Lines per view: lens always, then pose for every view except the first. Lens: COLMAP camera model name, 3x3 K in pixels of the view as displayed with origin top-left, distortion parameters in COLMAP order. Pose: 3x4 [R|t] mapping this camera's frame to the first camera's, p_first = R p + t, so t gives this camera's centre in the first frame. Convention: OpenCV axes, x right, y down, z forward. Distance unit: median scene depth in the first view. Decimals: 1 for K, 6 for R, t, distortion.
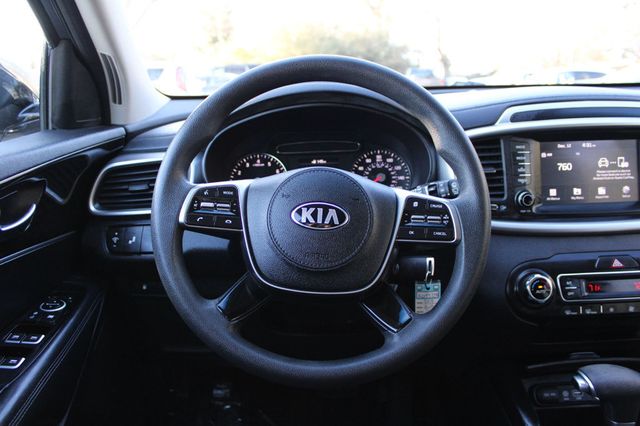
lens RADIAL K [[521.3, 0, 316.9], [0, 521.3, 211.2], [0, 0, 1]] dist [-0.135991, 0.034887]
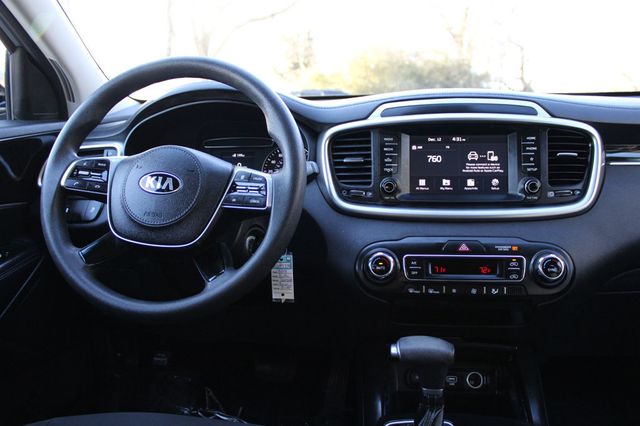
lens RADIAL K [[521.3, 0, 321.1], [0, 521.3, 211.7], [0, 0, 1]] dist [-0.135991, 0.034887]
pose [[0.990579, 0.041351, -0.130552, 0.442561], [-0.047541, 0.997871, -0.044657, 0.091740], [0.128427, 0.050443, 0.990435, -0.119007]]
